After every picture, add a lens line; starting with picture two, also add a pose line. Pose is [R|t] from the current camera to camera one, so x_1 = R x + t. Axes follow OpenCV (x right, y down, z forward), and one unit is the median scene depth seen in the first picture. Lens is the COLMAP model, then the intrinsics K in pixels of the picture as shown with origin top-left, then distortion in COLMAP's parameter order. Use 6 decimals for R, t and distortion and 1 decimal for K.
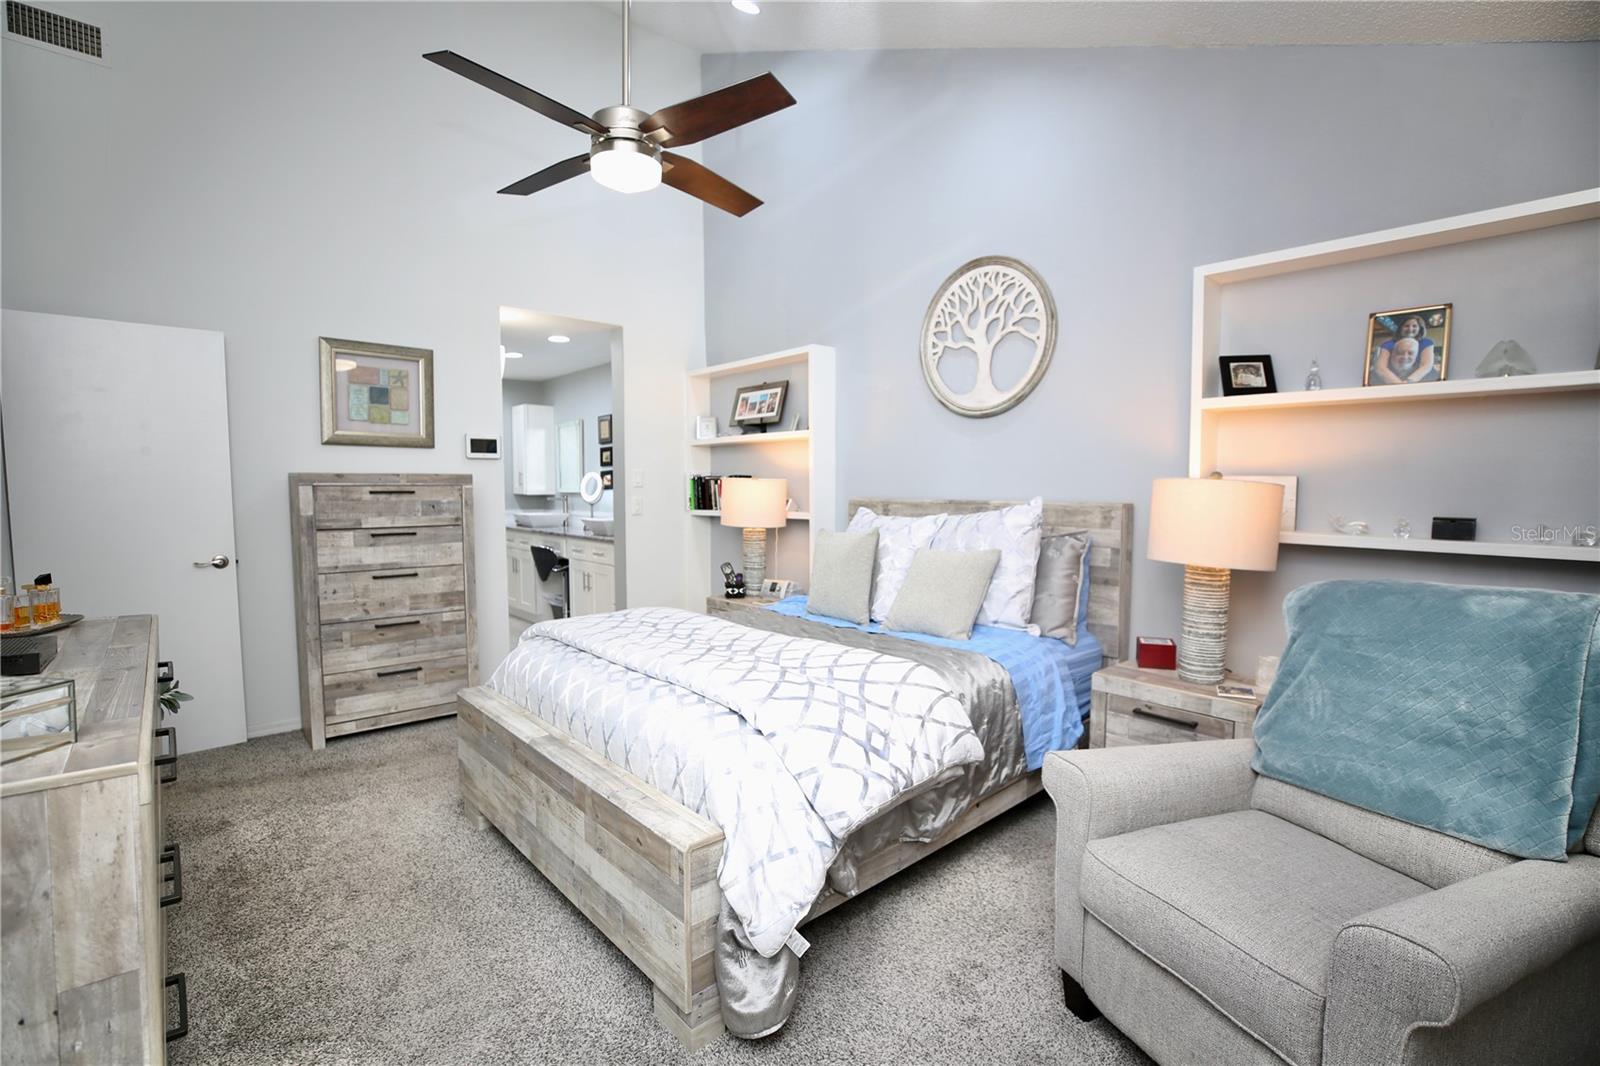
lens RADIAL K [[726.4, 0, 801.1], [0, 726.4, 529.9], [0, 0, 1]] dist [-0.042625, 0.011422]
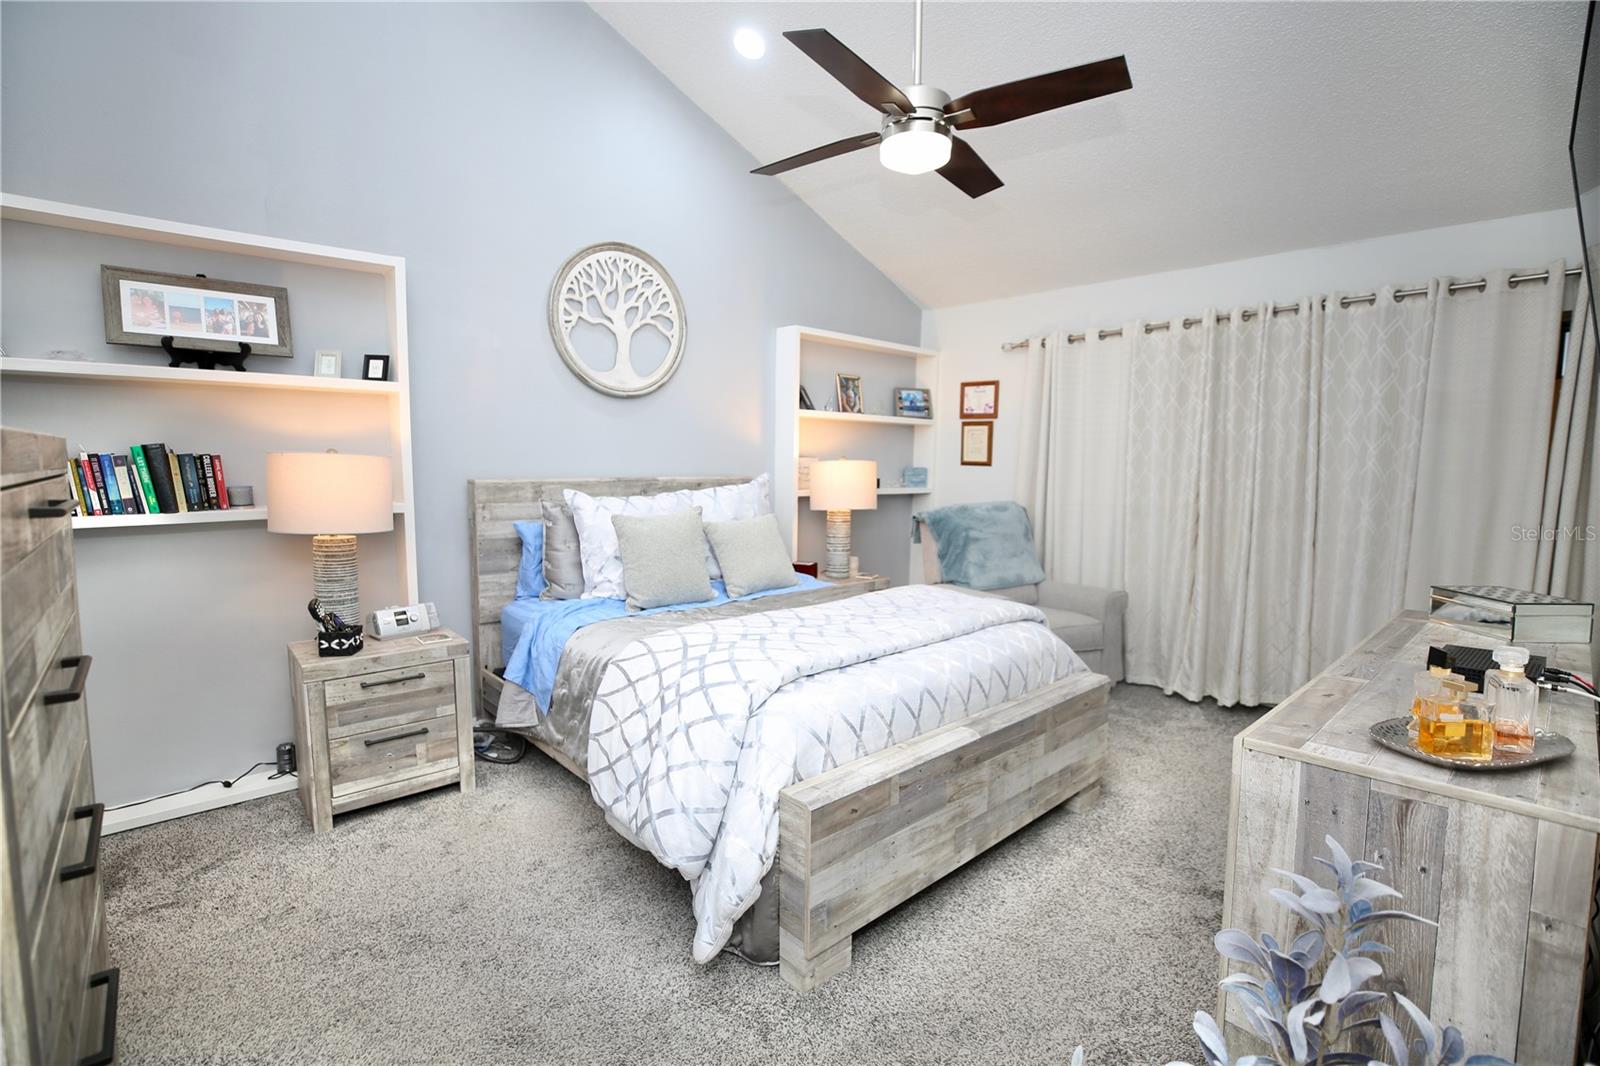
lens RADIAL K [[726.4, 0, 802.0], [0, 726.4, 532.2], [0, 0, 1]] dist [-0.042625, 0.011422]
pose [[-0.003356, -0.099310, 0.995051, -0.821304], [0.052977, 0.993641, 0.099348, -0.053767], [-0.998590, 0.053049, 0.001927, 0.762752]]
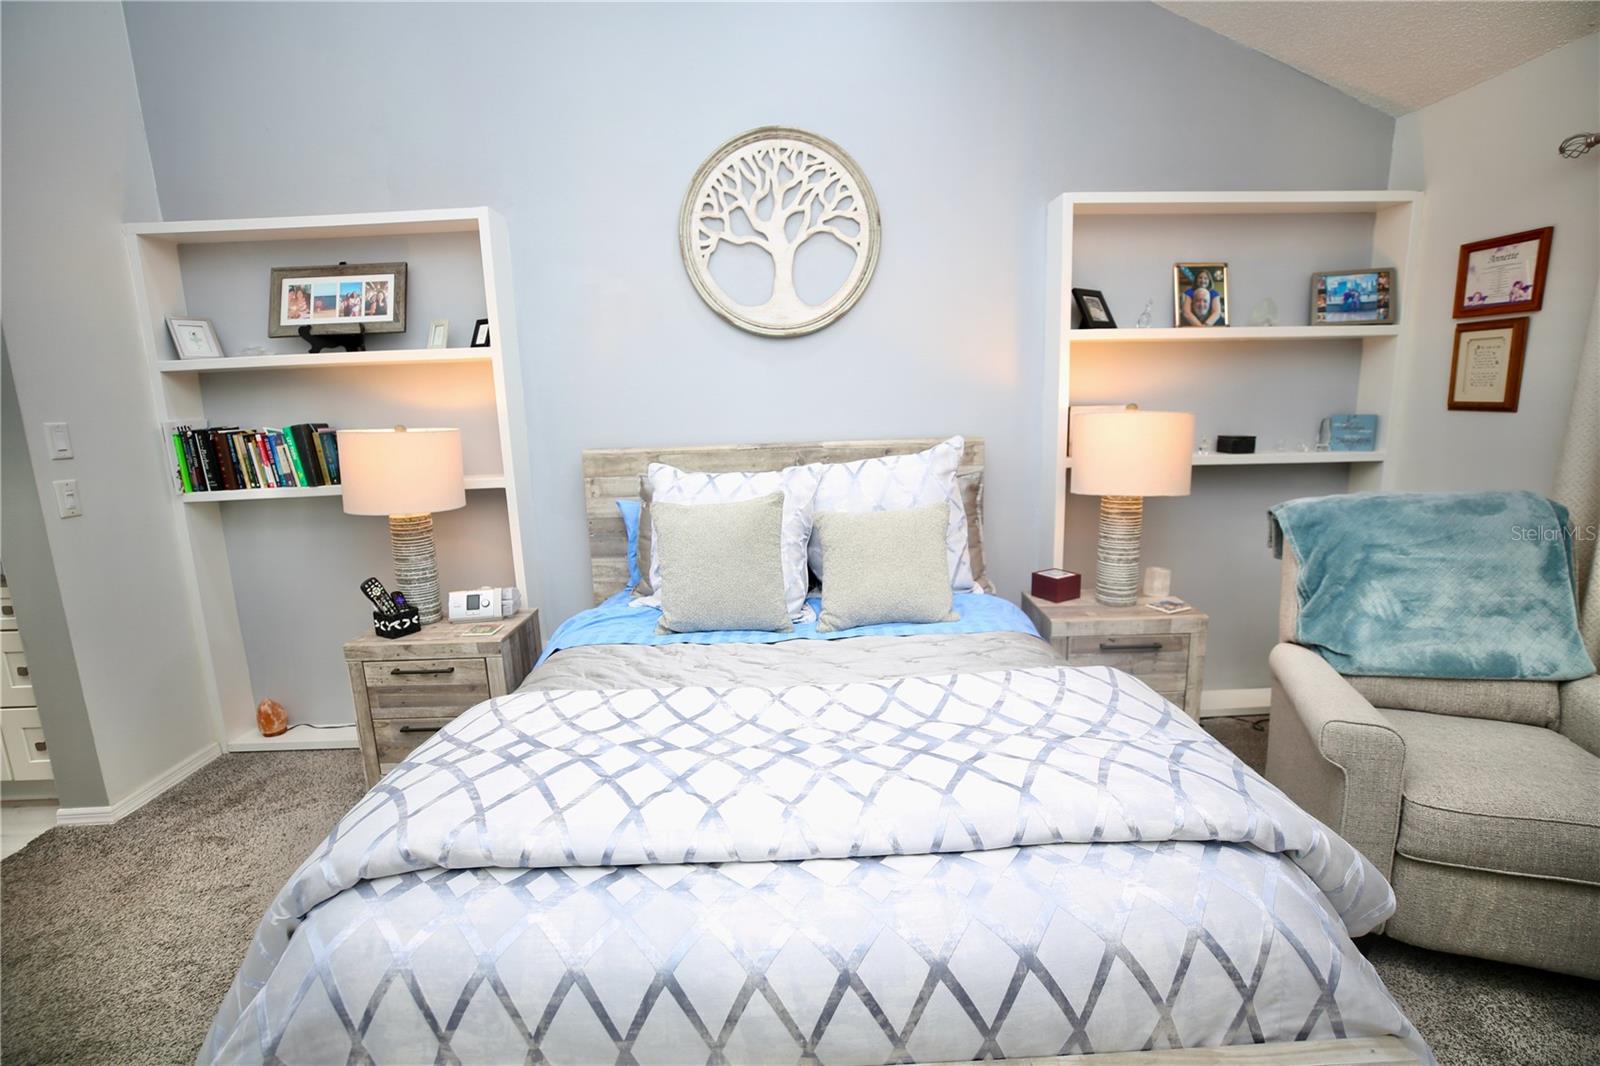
lens RADIAL K [[726.4, 0, 804.3], [0, 726.4, 533.3], [0, 0, 1]] dist [-0.042625, 0.011422]
pose [[0.652222, -0.155824, 0.741839, -0.365447], [0.077198, 0.987209, 0.139492, -0.053437], [-0.754086, -0.033712, 0.655909, 0.461002]]
